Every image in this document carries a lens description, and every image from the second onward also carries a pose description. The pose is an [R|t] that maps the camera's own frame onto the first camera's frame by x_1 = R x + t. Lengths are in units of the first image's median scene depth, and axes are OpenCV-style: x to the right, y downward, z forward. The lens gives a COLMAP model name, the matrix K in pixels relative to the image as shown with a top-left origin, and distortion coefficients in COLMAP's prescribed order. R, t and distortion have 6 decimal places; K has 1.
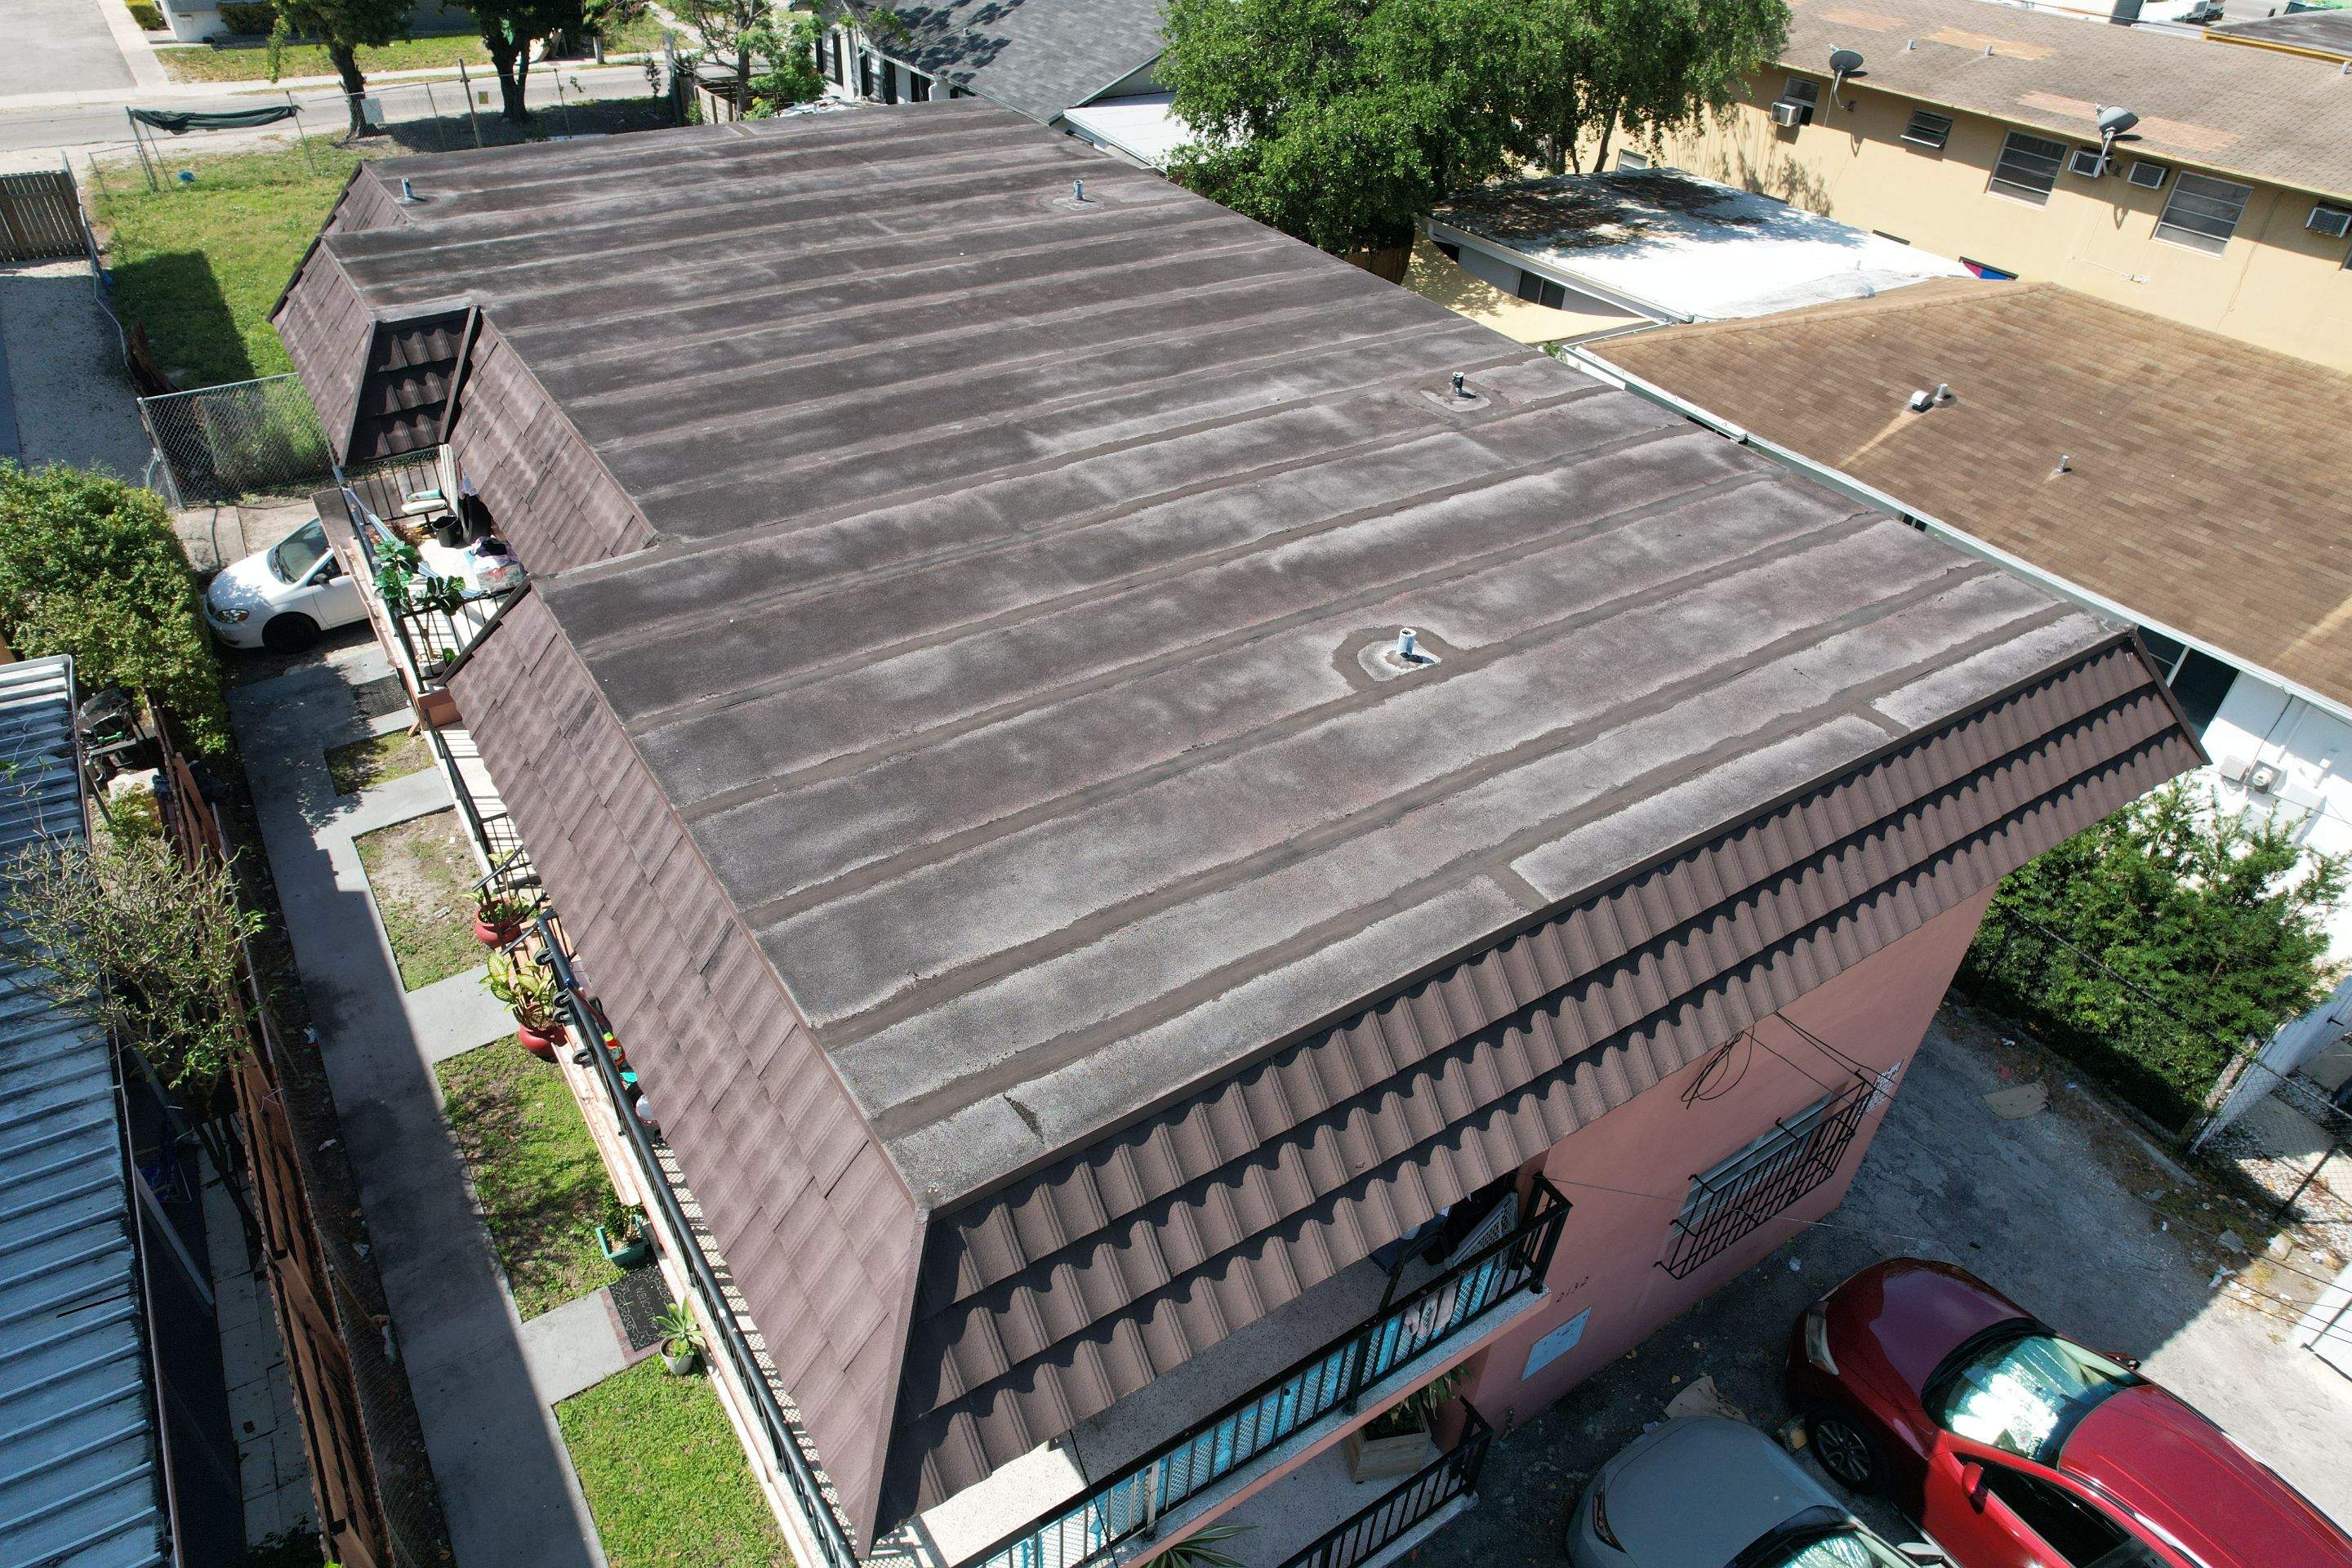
lens RADIAL K [[1508.9, 0, 1192.8], [0, 1508.9, 779.3], [0, 0, 1]] dist [-0.085627, 0.071990]
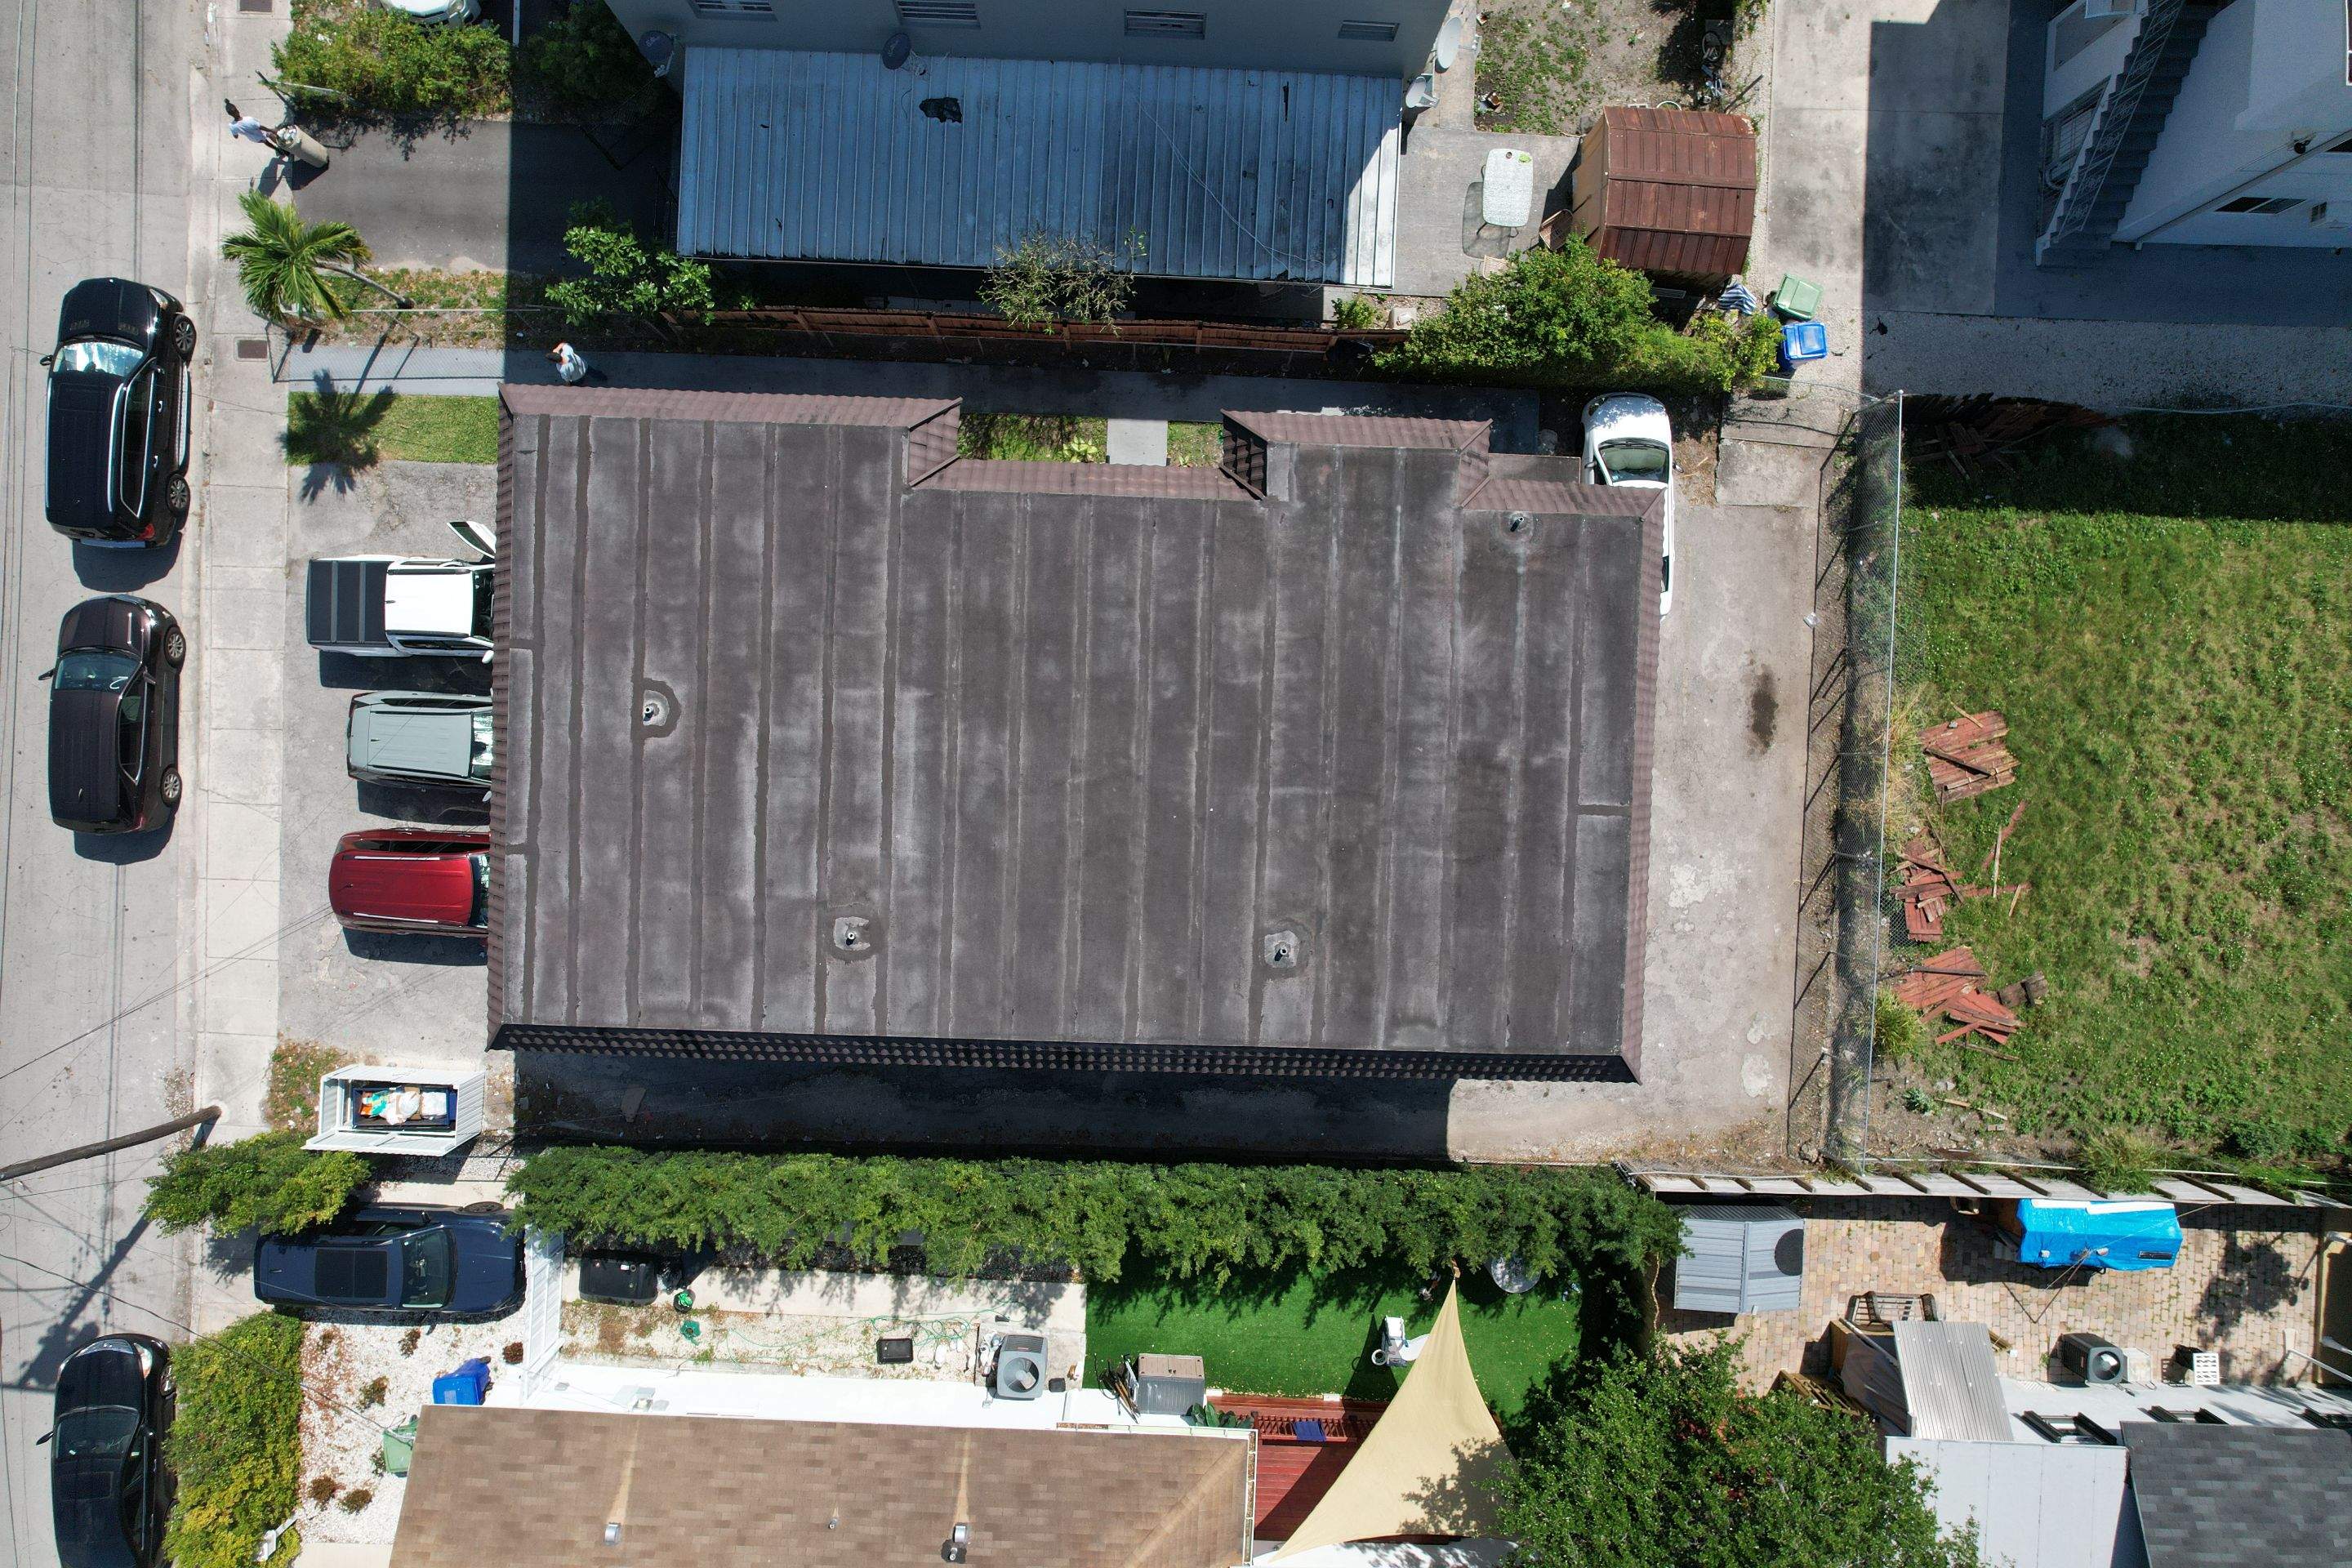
lens RADIAL K [[1508.9, 0, 1192.8], [0, 1508.9, 779.3], [0, 0, 1]] dist [-0.085627, 0.071990]
pose [[-0.583933, 0.810249, -0.050189, -0.083617], [-0.535734, -0.338169, 0.773713, -1.310288], [0.609928, 0.478684, 0.631545, 0.044447]]
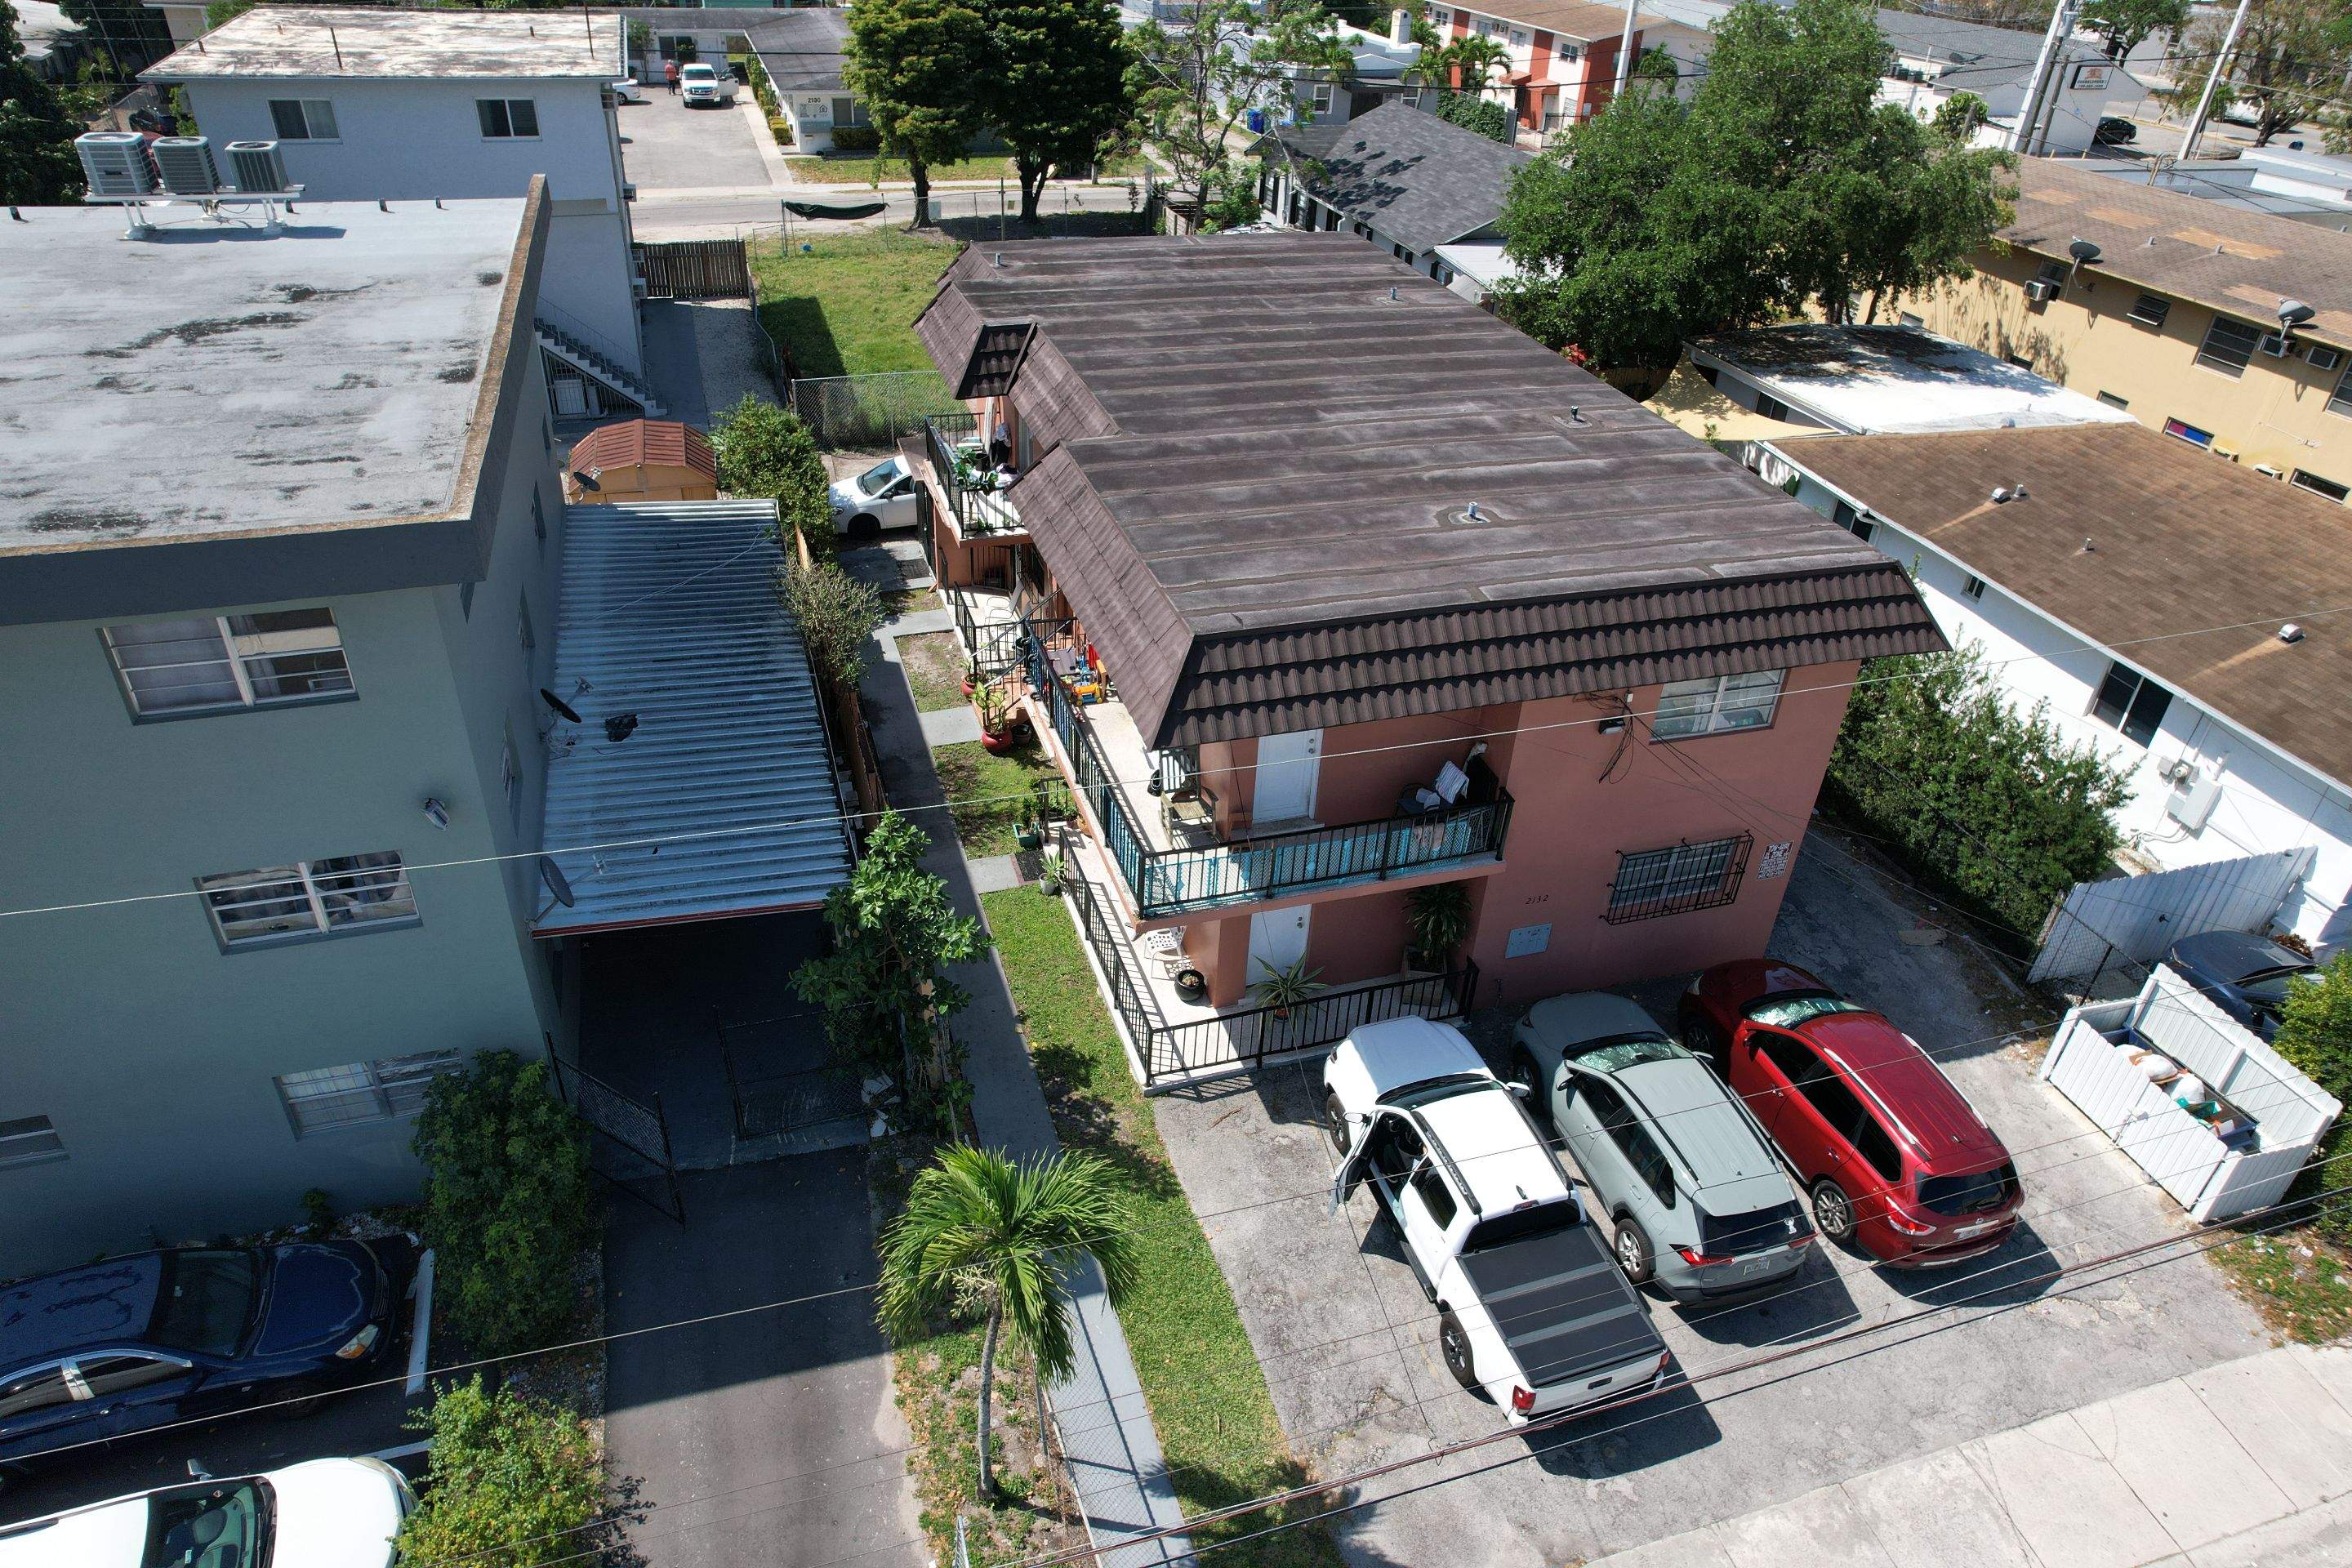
lens RADIAL K [[1508.9, 0, 1192.8], [0, 1508.9, 779.3], [0, 0, 1]] dist [-0.085627, 0.071990]
pose [[0.961153, 0.147855, -0.233075, 0.163265], [-0.165491, 0.984509, -0.057912, 0.237590], [0.220901, 0.094234, 0.970733, -0.532691]]
